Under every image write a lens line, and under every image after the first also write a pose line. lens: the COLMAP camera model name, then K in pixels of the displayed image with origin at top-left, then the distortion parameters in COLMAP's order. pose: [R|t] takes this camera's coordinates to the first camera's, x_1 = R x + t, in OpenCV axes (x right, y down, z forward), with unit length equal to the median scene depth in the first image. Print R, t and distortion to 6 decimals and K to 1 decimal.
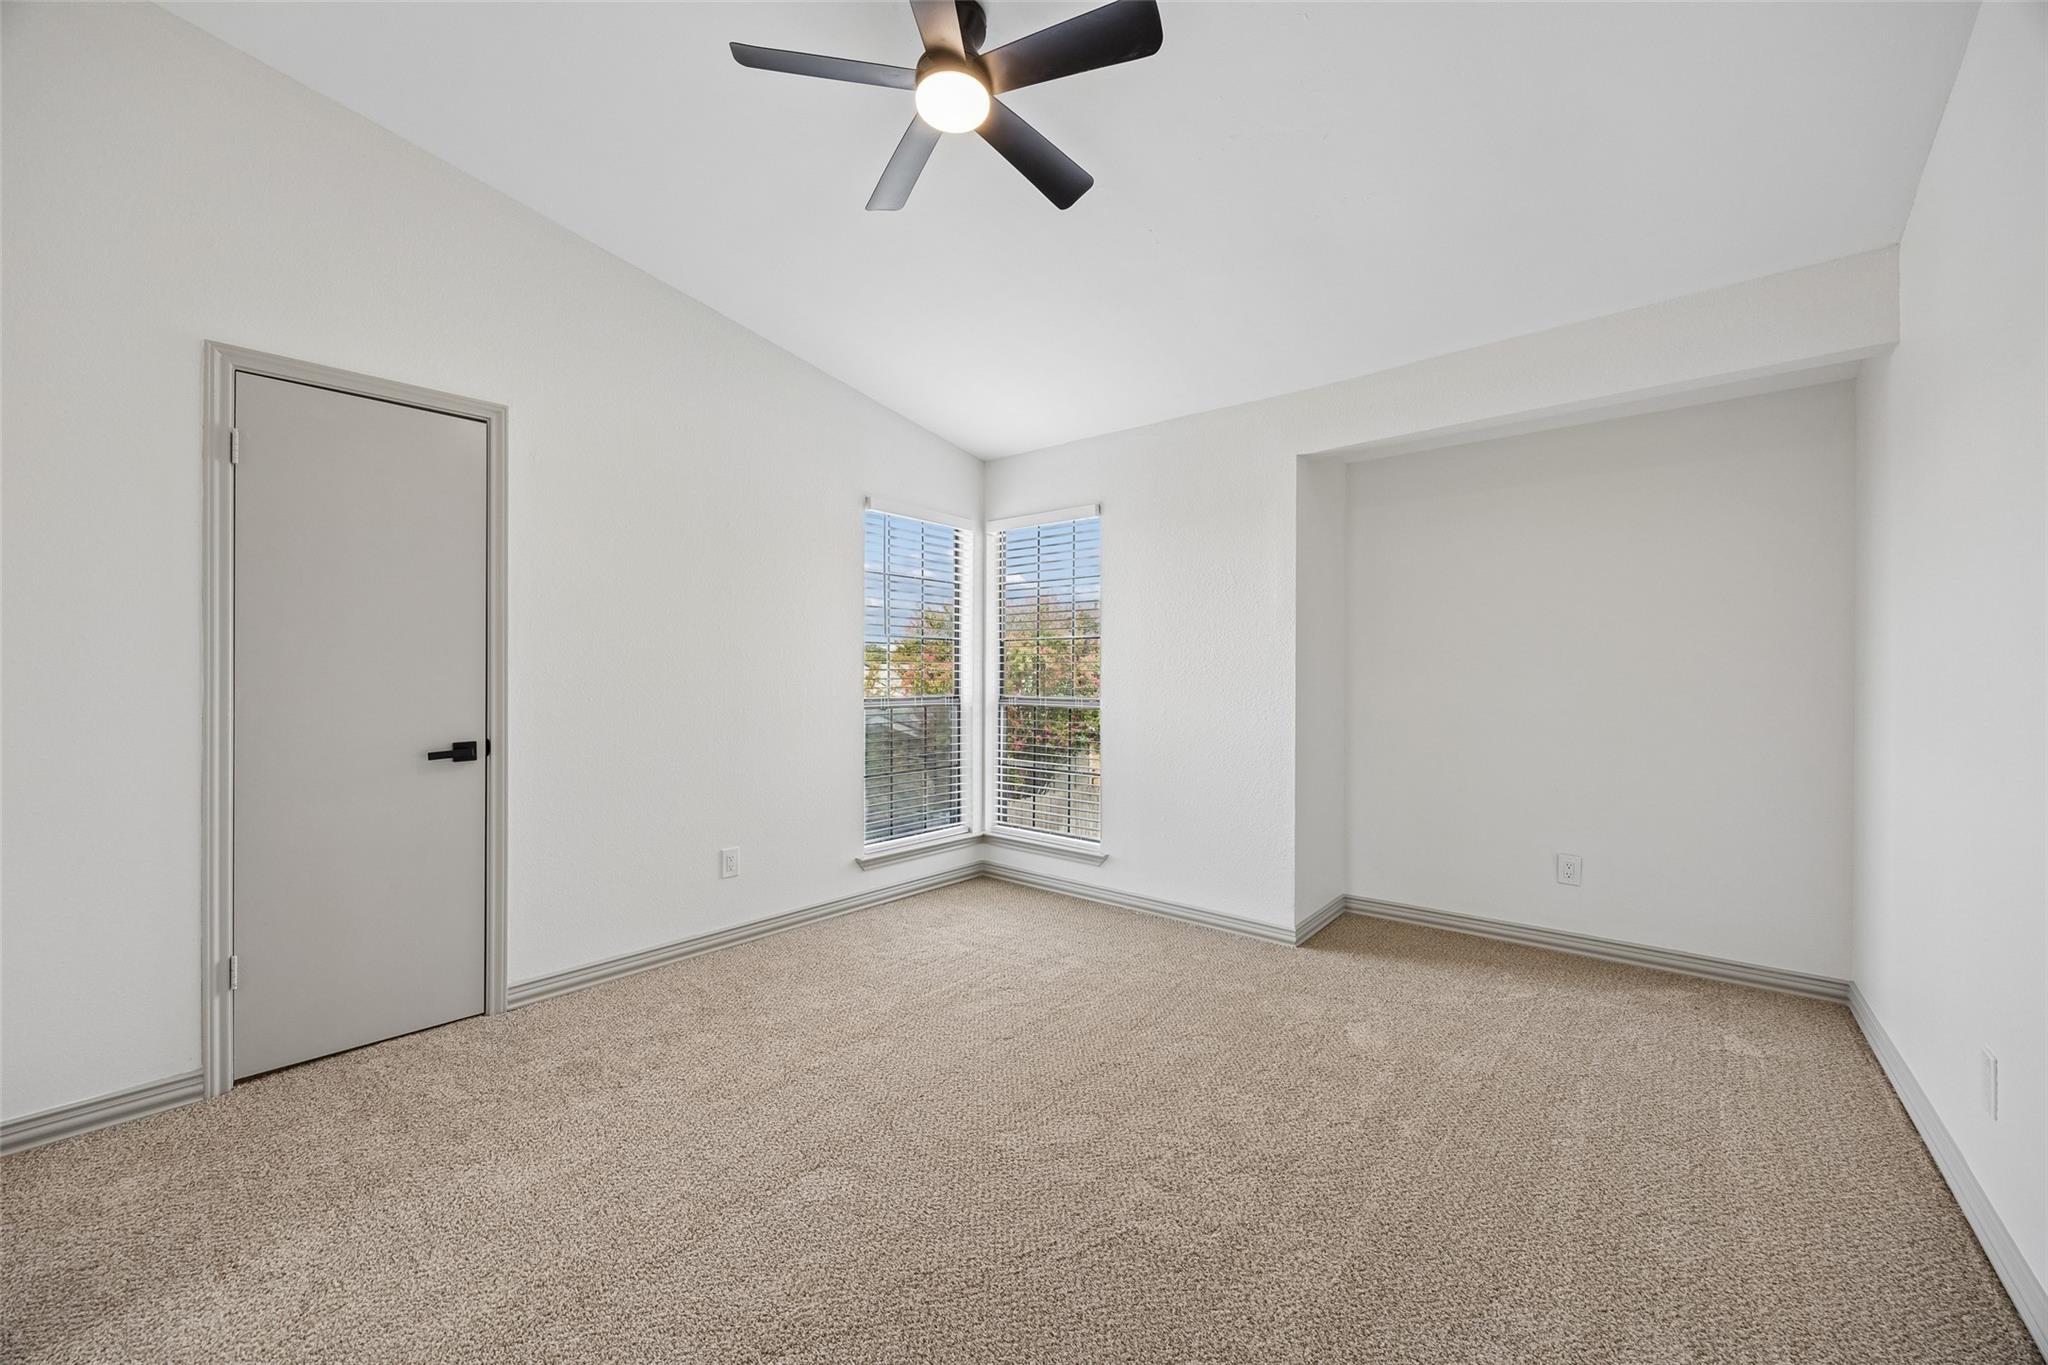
lens RADIAL K [[777.2, 0, 1017.0], [0, 777.2, 683.2], [0, 0, 1]] dist [-0.003770, 0.000712]
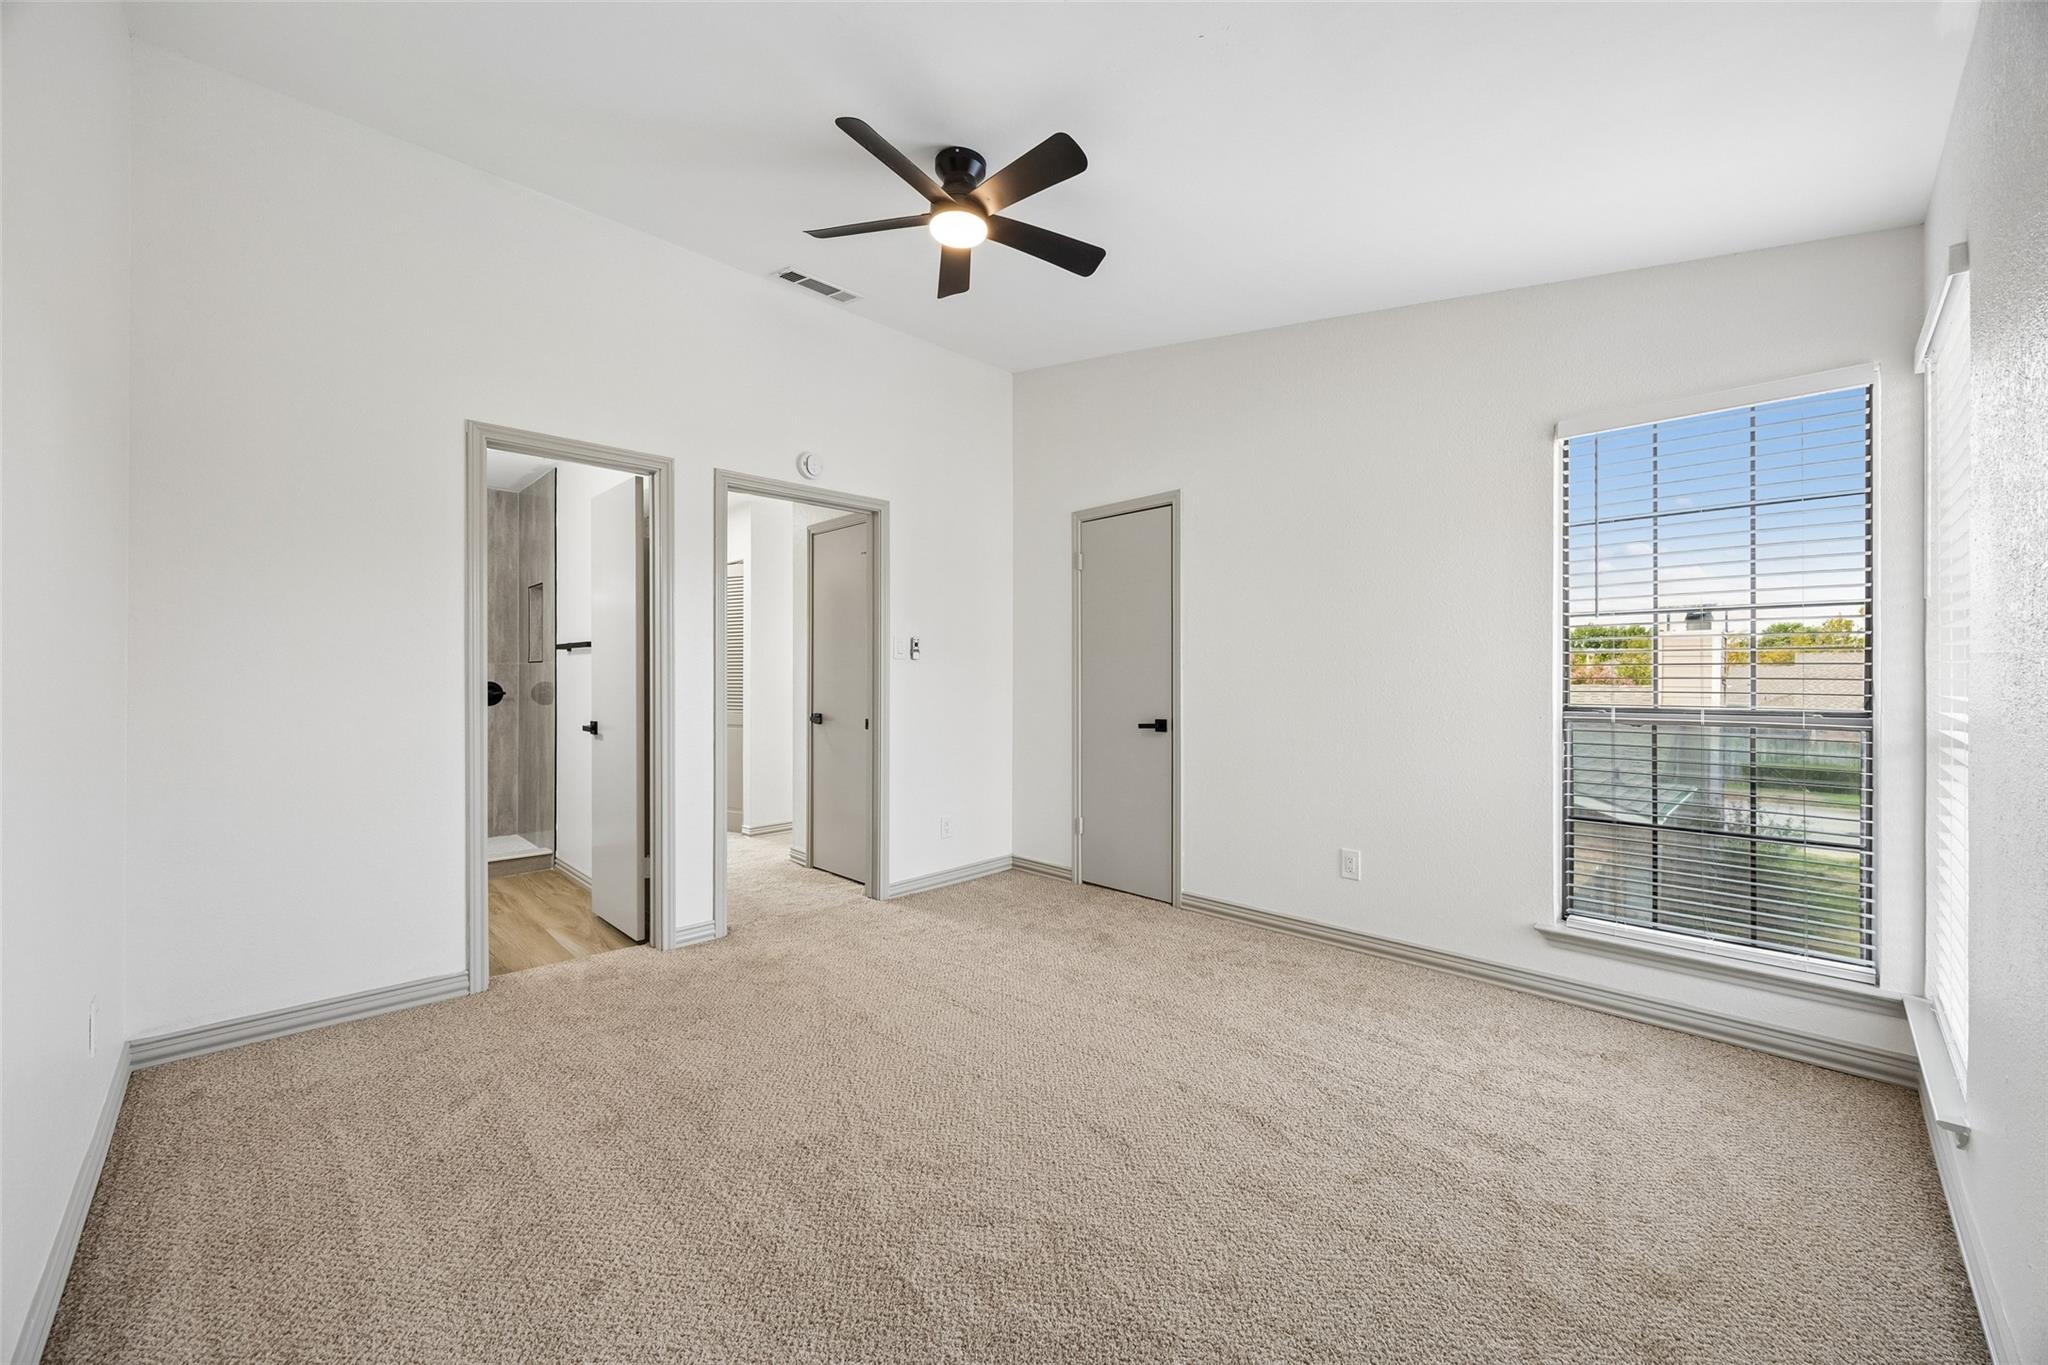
lens RADIAL K [[777.2, 0, 1017.0], [0, 777.2, 683.2], [0, 0, 1]] dist [-0.003770, 0.000712]
pose [[-0.082441, 0.008252, -0.996562, 0.806602], [-0.006942, 0.999937, 0.008854, -0.006692], [0.996572, 0.007648, -0.082378, 0.816706]]
